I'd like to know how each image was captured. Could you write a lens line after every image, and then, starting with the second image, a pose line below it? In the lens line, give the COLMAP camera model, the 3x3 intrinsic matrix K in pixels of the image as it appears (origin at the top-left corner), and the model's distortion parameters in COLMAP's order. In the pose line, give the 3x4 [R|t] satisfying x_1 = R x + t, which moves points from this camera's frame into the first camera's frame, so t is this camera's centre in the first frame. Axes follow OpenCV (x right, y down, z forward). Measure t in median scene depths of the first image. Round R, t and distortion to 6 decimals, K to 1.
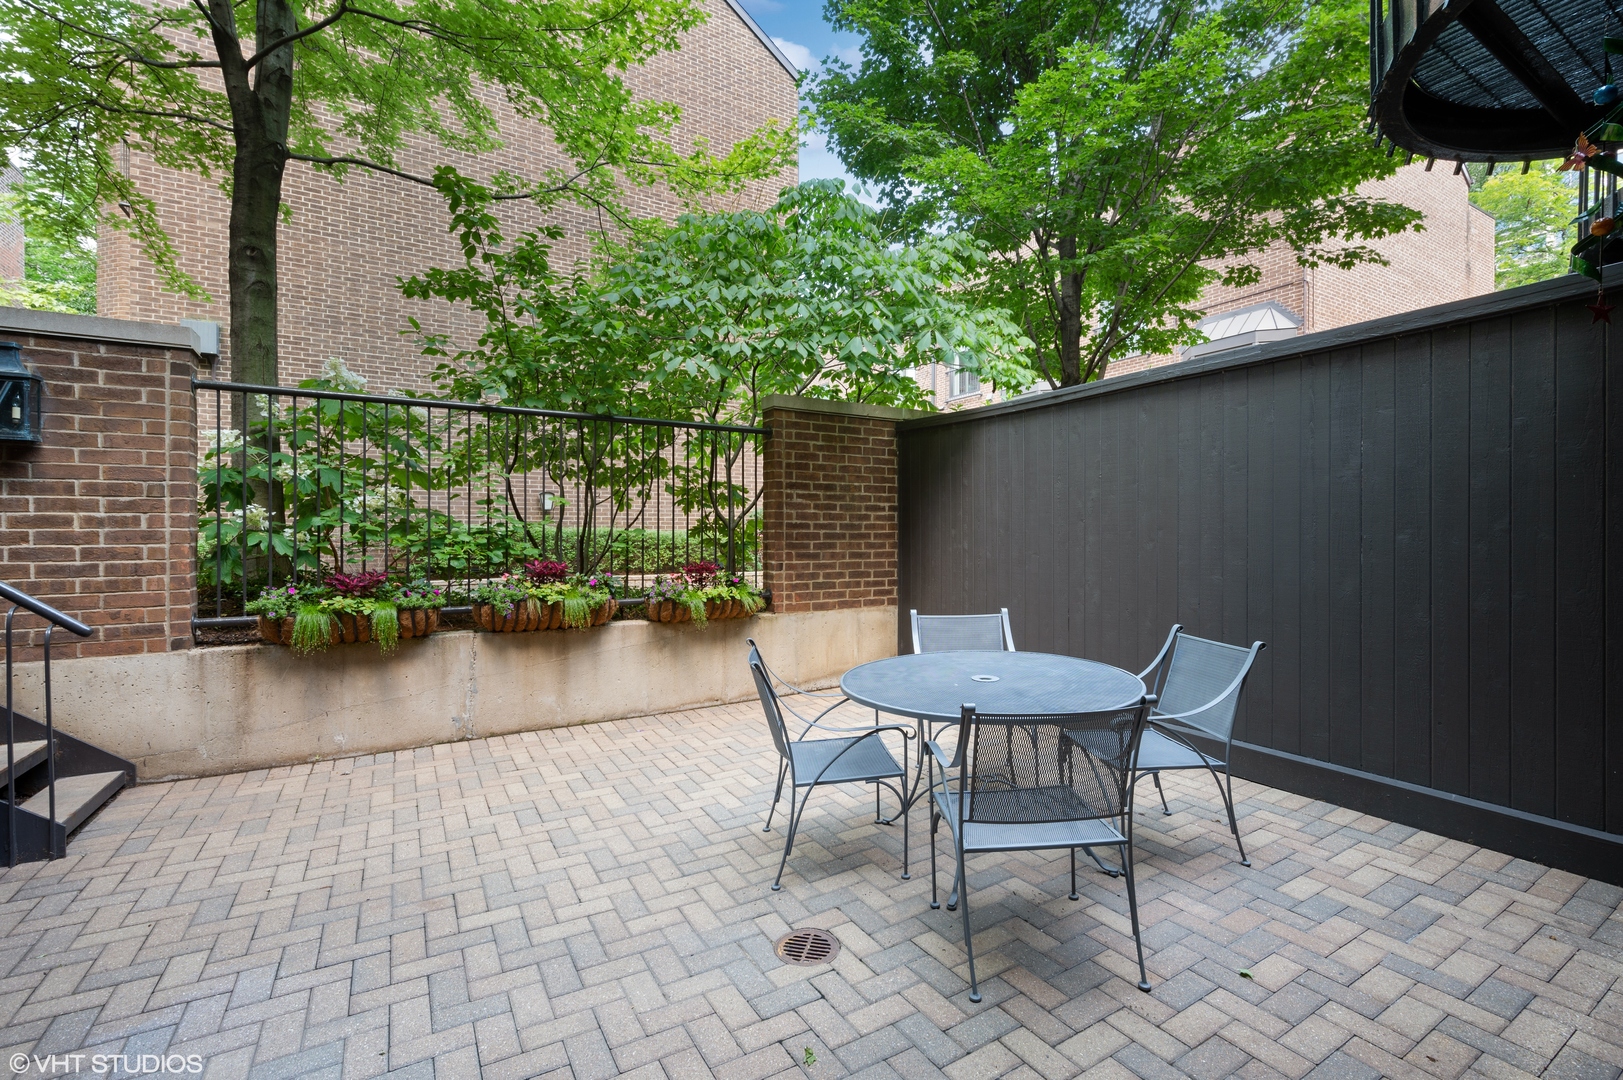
lens RADIAL K [[698.4, 0, 813.9], [0, 698.4, 537.5], [0, 0, 1]] dist [-0.001585, 0.000078]
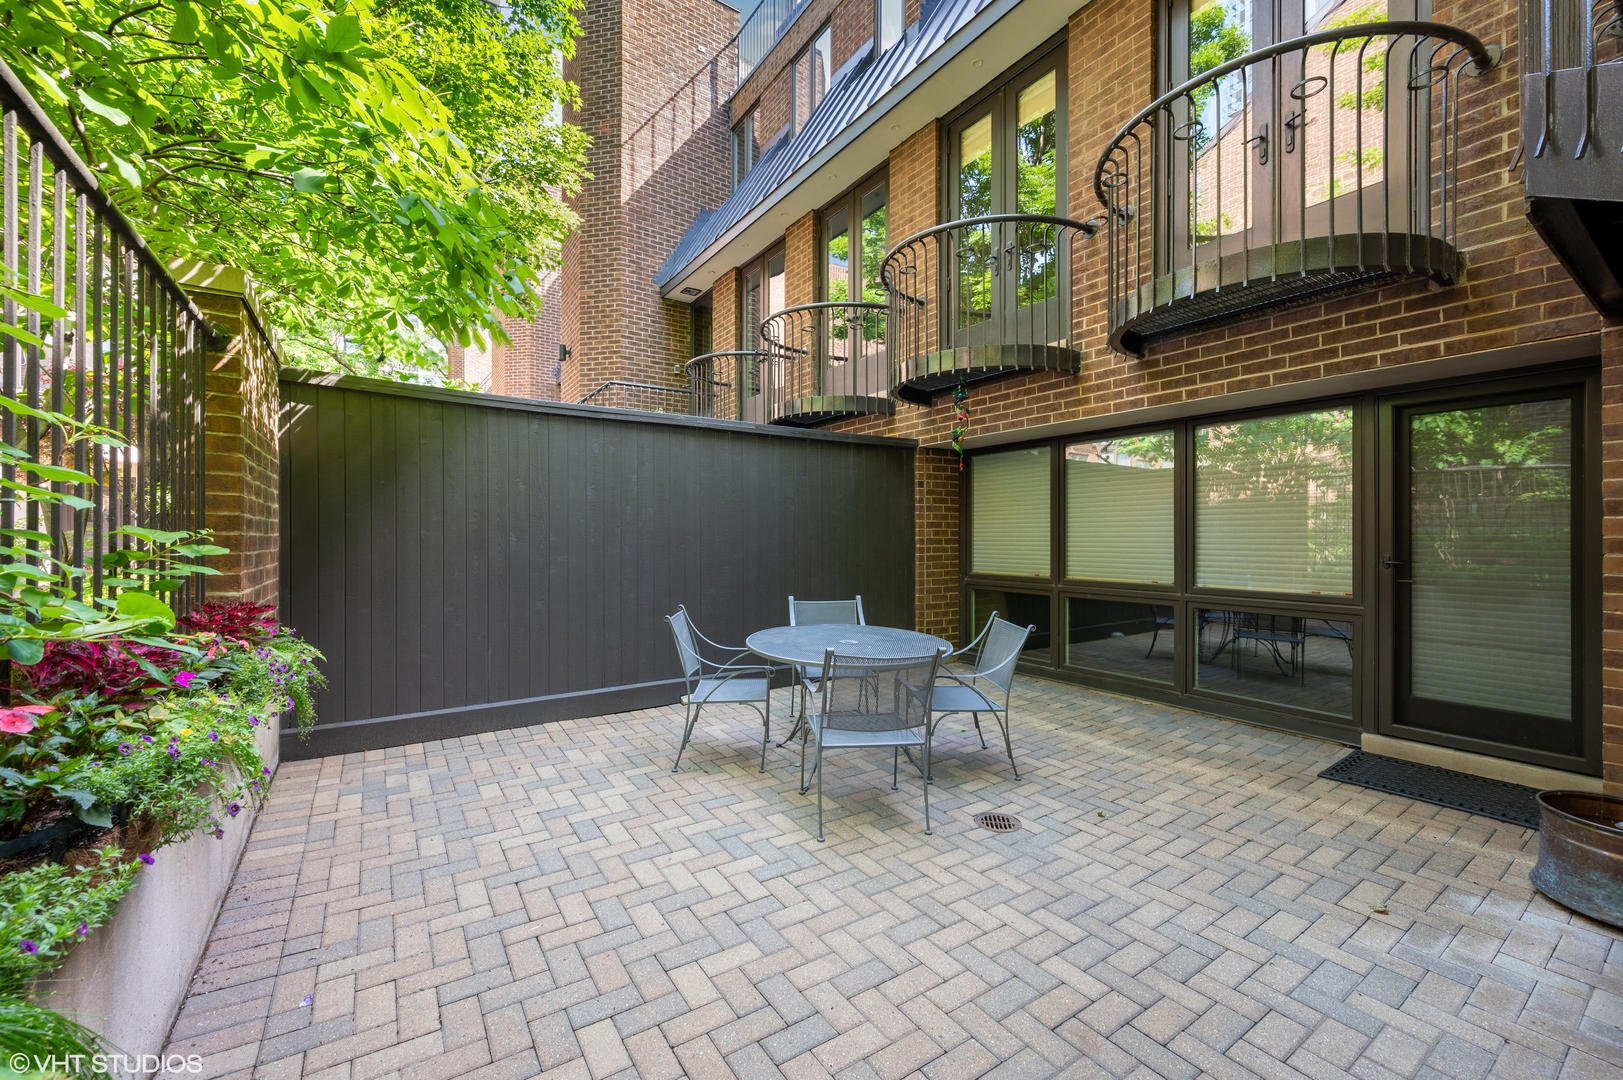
lens RADIAL K [[657.2, 0, 817.9], [0, 657.2, 537.3], [0, 0, 1]] dist [0.000782, -0.000131]
pose [[-0.061162, 0.000427, 0.998128, -1.269062], [0.005266, 0.999986, -0.000105, -0.000194], [-0.998114, 0.005250, -0.061163, 1.375797]]
